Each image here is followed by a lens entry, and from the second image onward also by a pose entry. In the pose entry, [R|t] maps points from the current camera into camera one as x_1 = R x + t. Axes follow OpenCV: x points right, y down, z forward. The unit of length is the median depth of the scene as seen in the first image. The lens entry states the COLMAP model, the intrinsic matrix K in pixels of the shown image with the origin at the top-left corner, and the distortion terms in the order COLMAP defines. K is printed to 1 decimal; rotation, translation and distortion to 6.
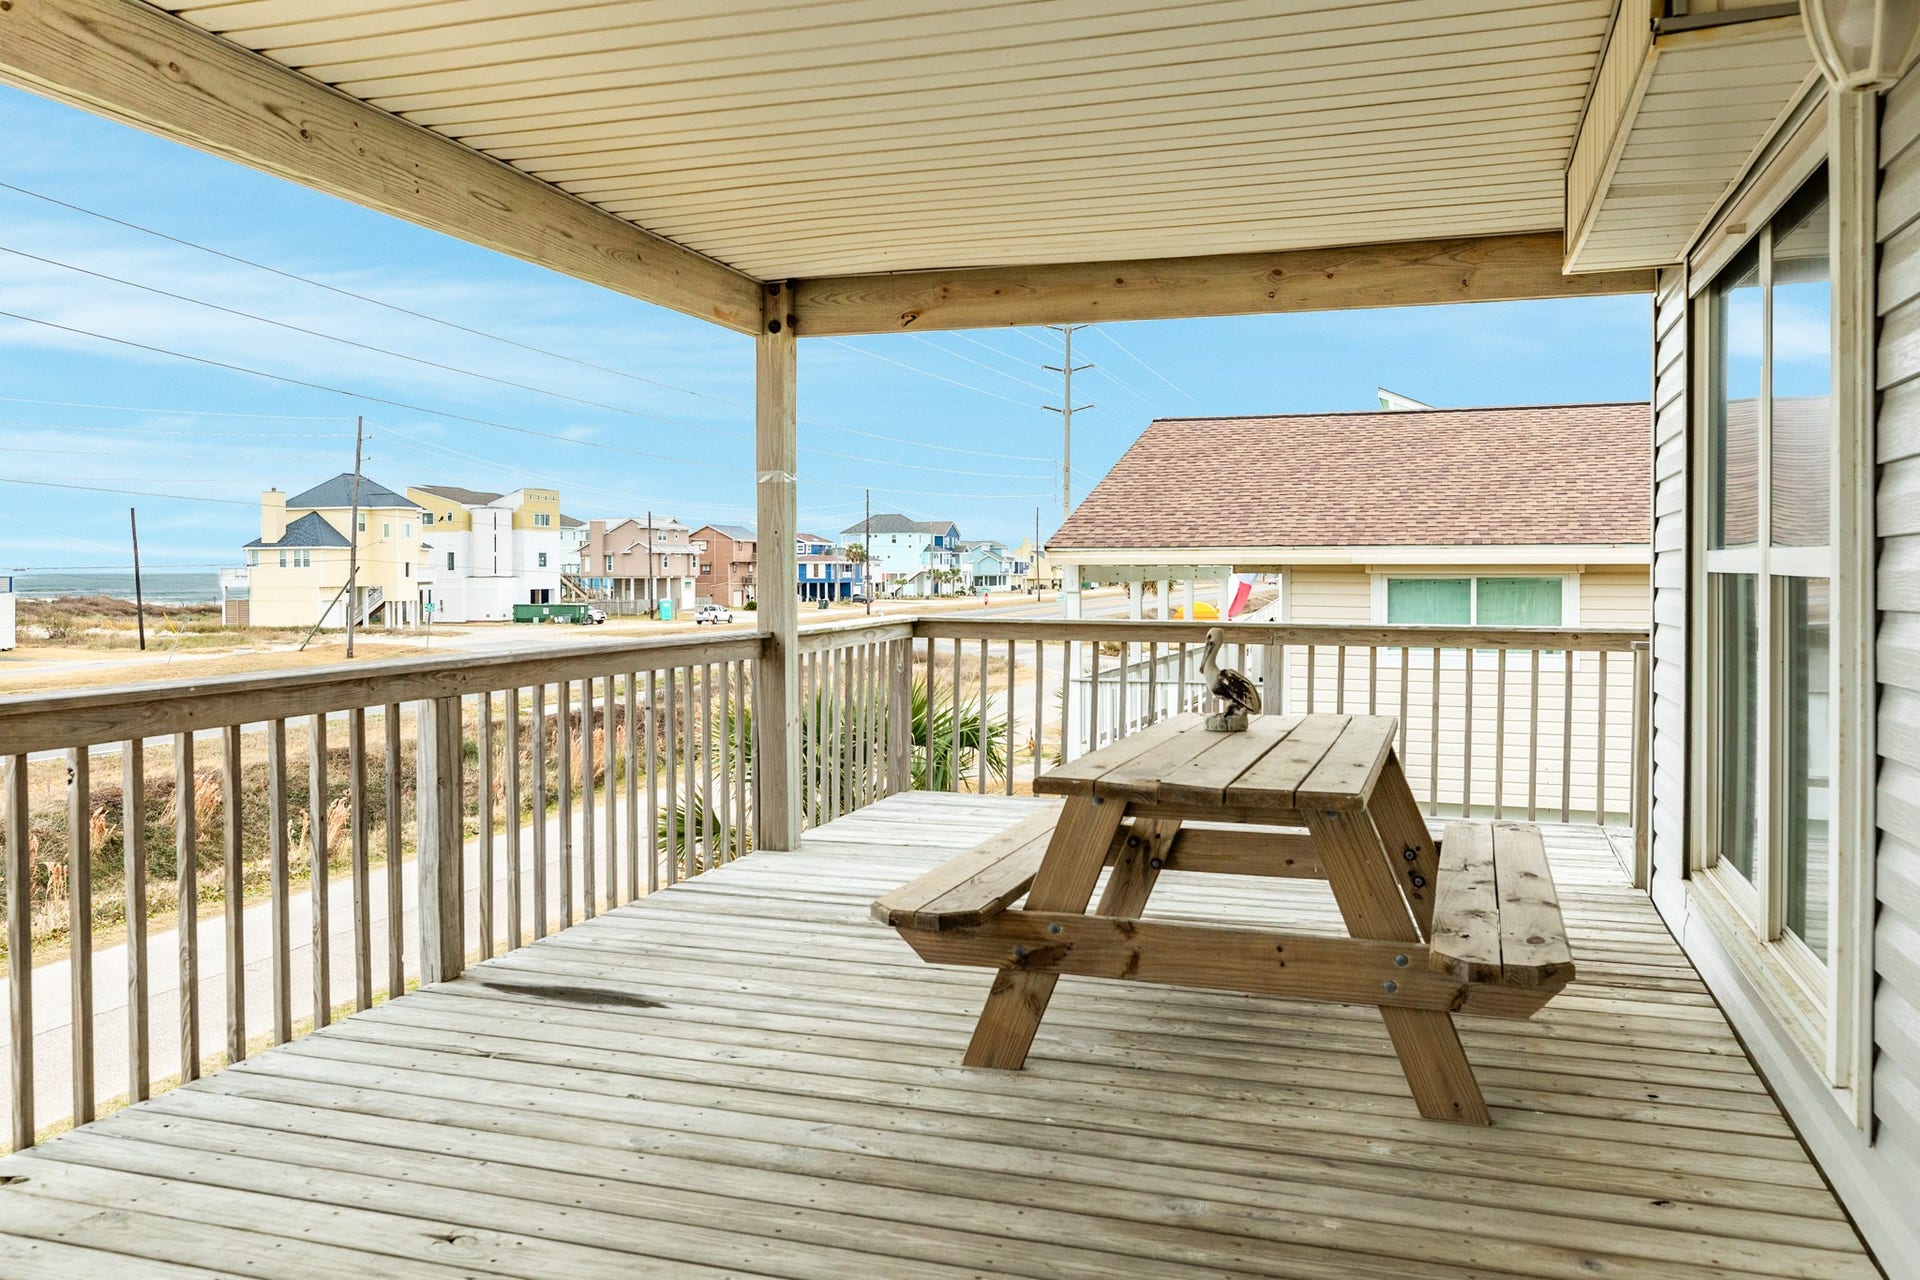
lens RADIAL K [[1473.8, 0, 960.0], [0, 1473.8, 640.0], [0, 0, 1]] dist [-0.000376, 0.000833]
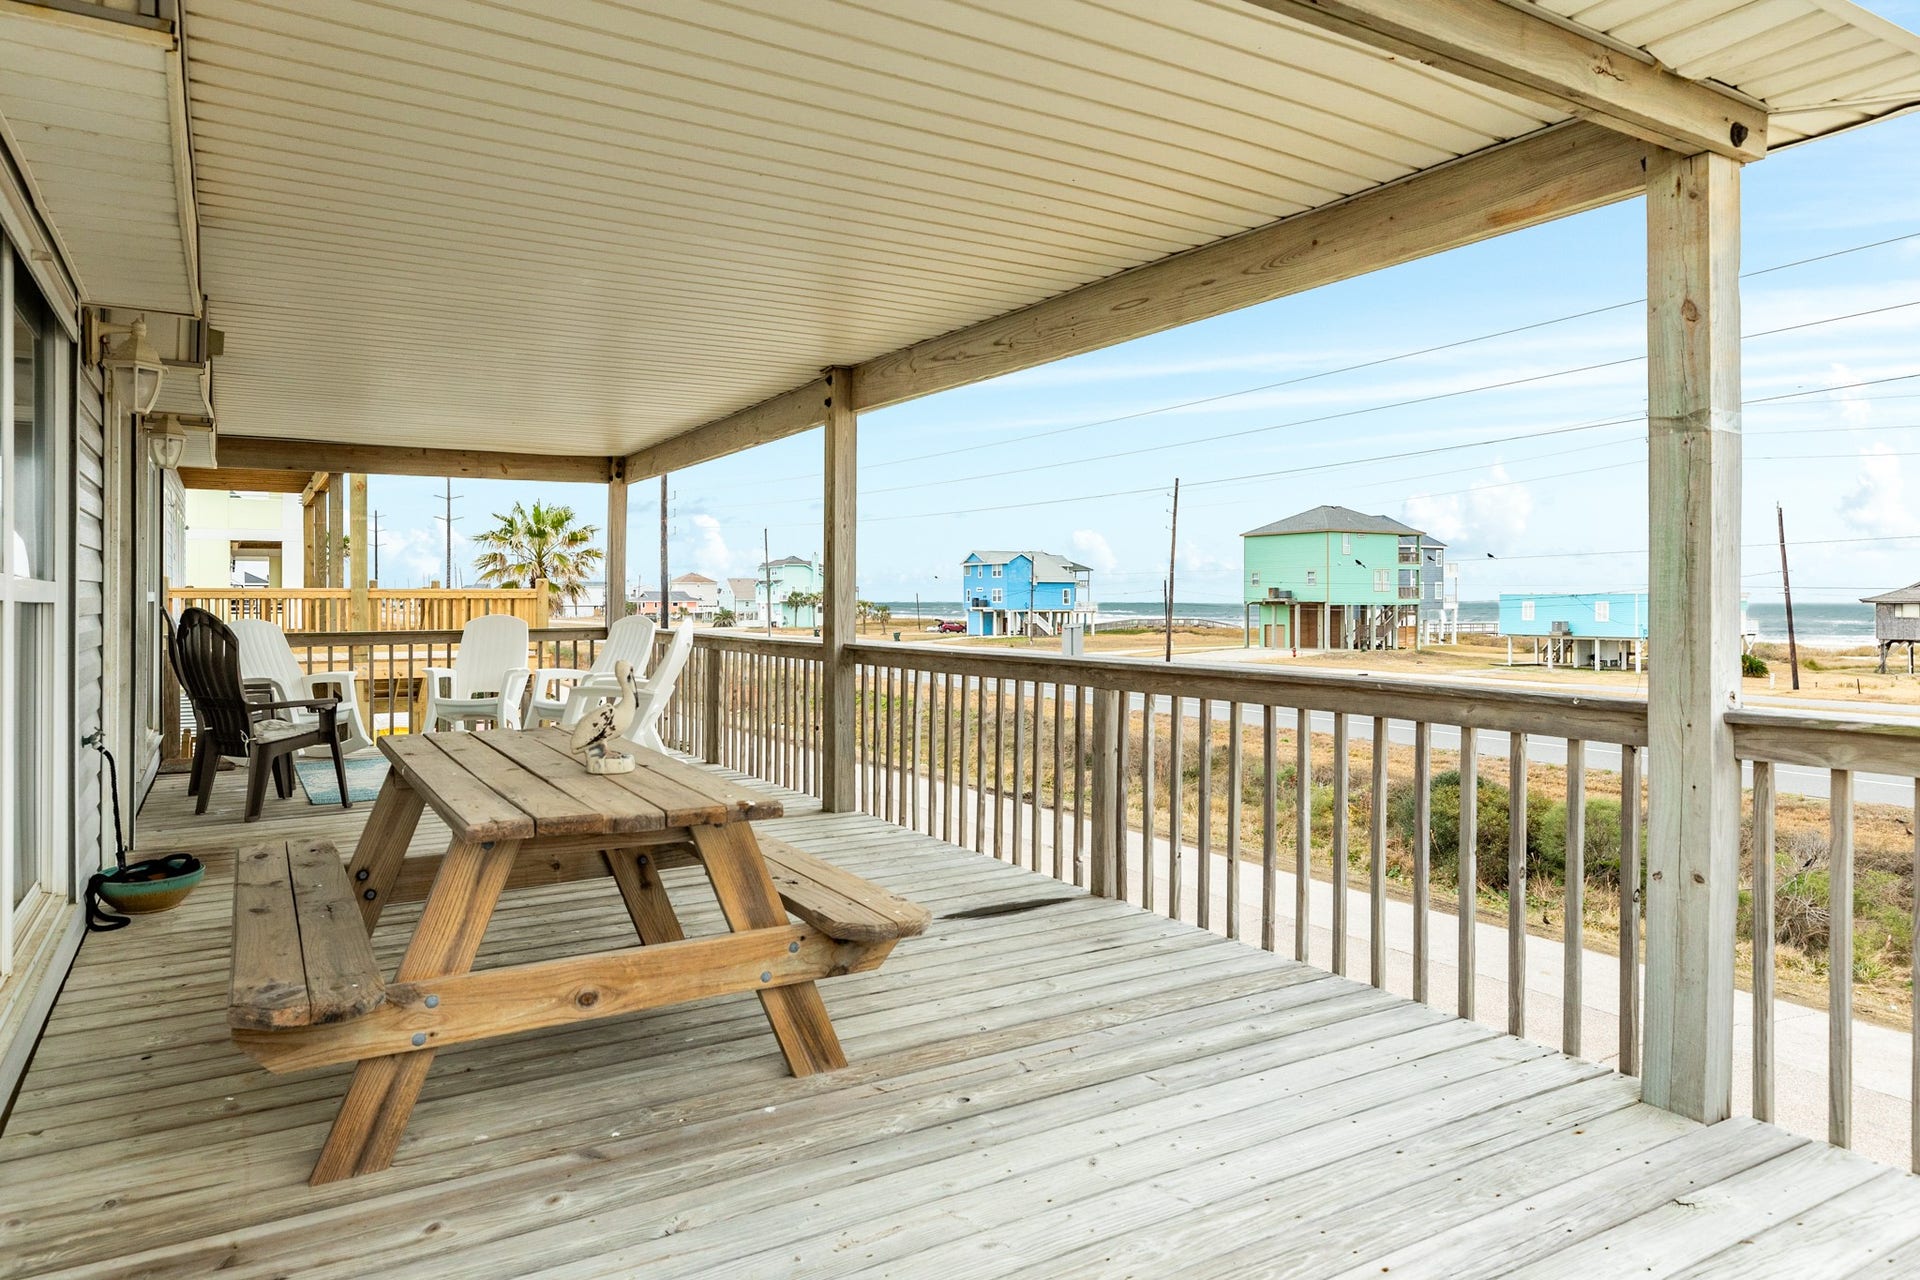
lens RADIAL K [[1171.8, 0, 903.0], [0, 1171.8, 605.1], [0, 0, 1]] dist [0.013166, -0.000202]
pose [[-0.678064, 0.001535, -0.735001, 0.603509], [-0.029535, 0.999133, 0.029334, -0.068922], [0.734409, 0.041598, -0.677431, 1.650518]]
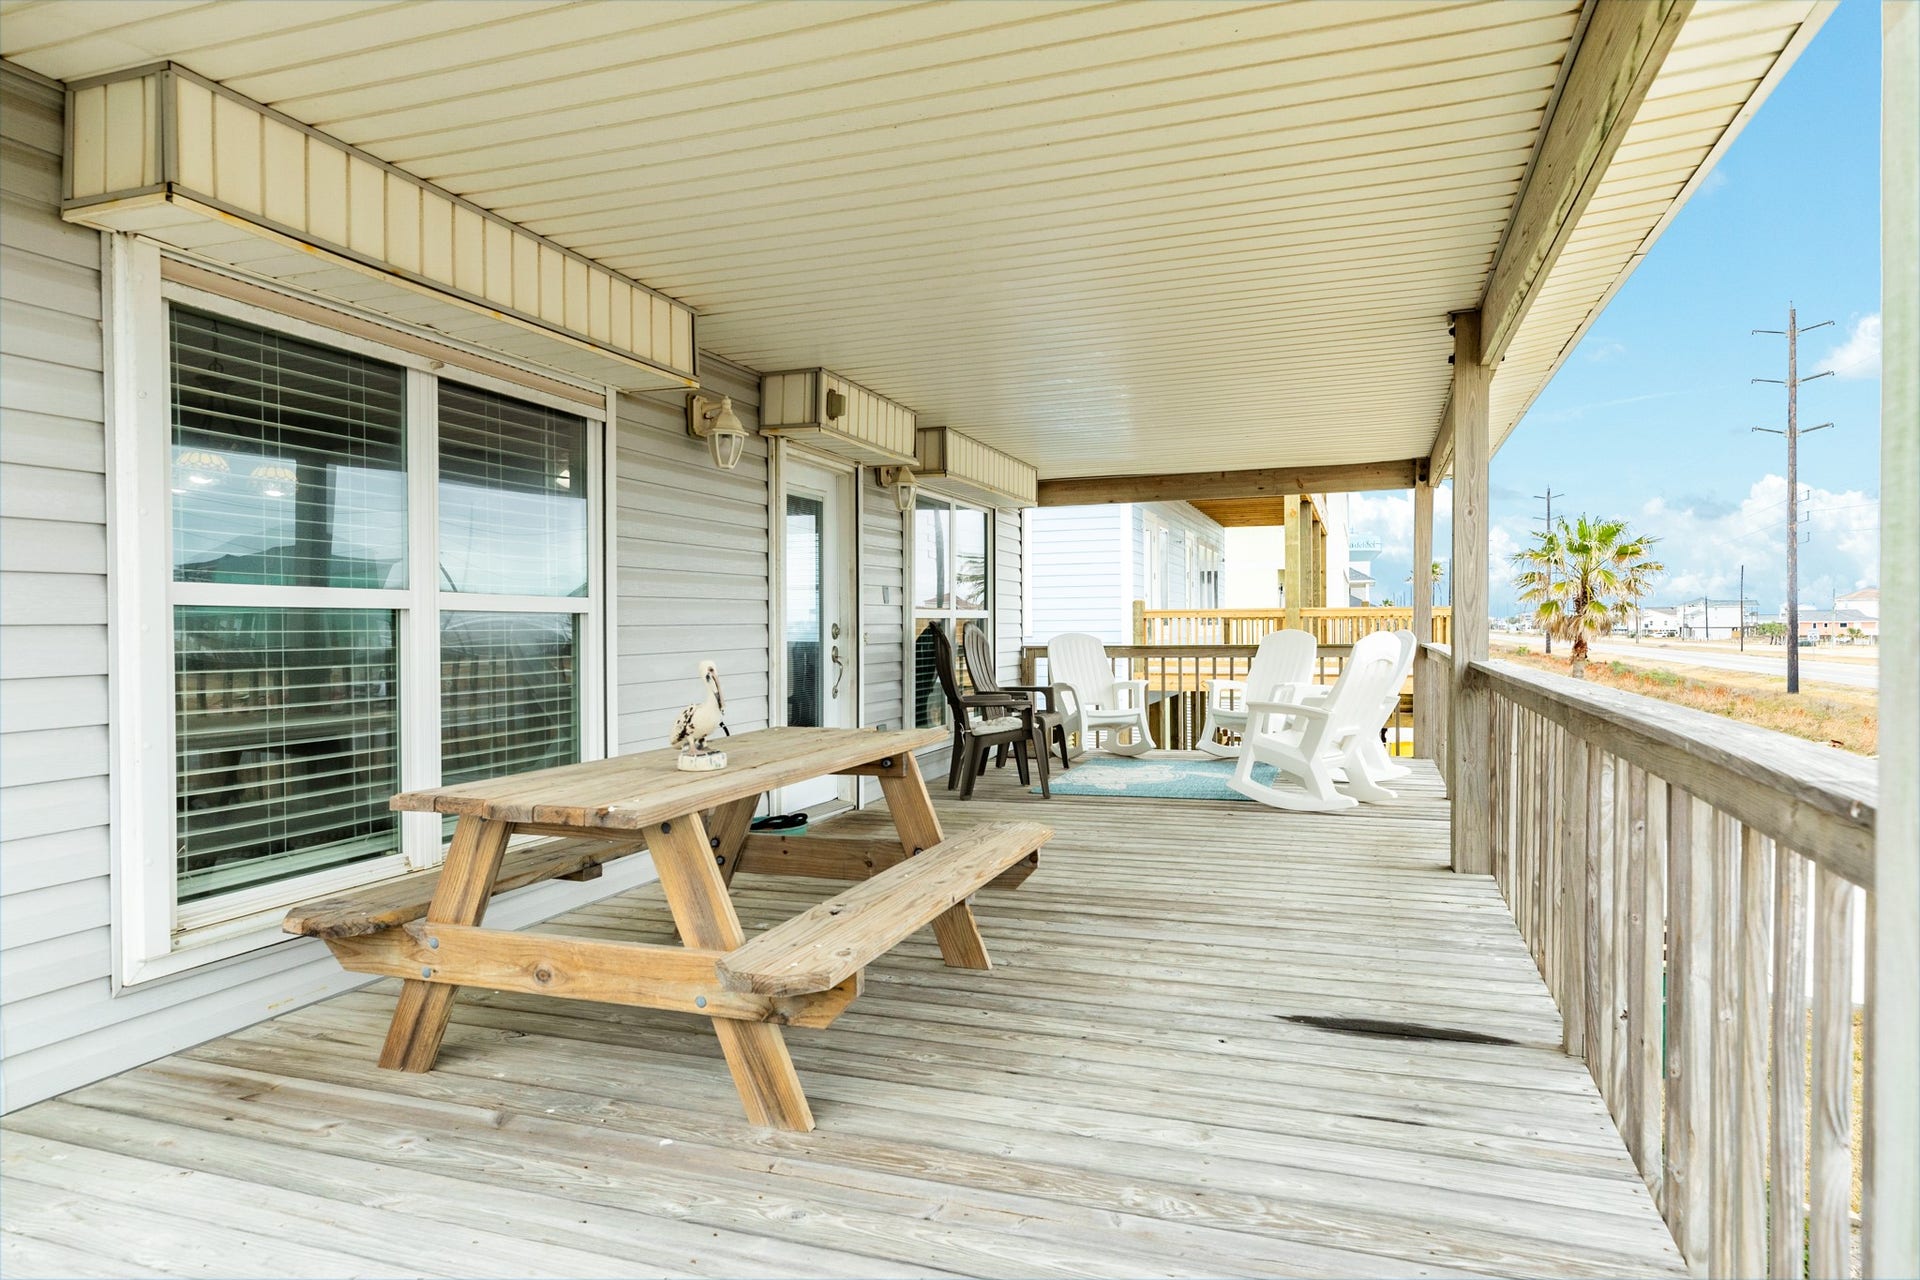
lens RADIAL K [[1116.5, 0, 960.0], [0, 1116.5, 640.0], [0, 0, 1]] dist [0.010911, 0.000719]
pose [[-0.999697, 0.006315, 0.023792, 0.002064], [0.007523, 0.998668, 0.051051, -0.055410], [-0.023437, 0.051215, -0.998413, 1.727909]]
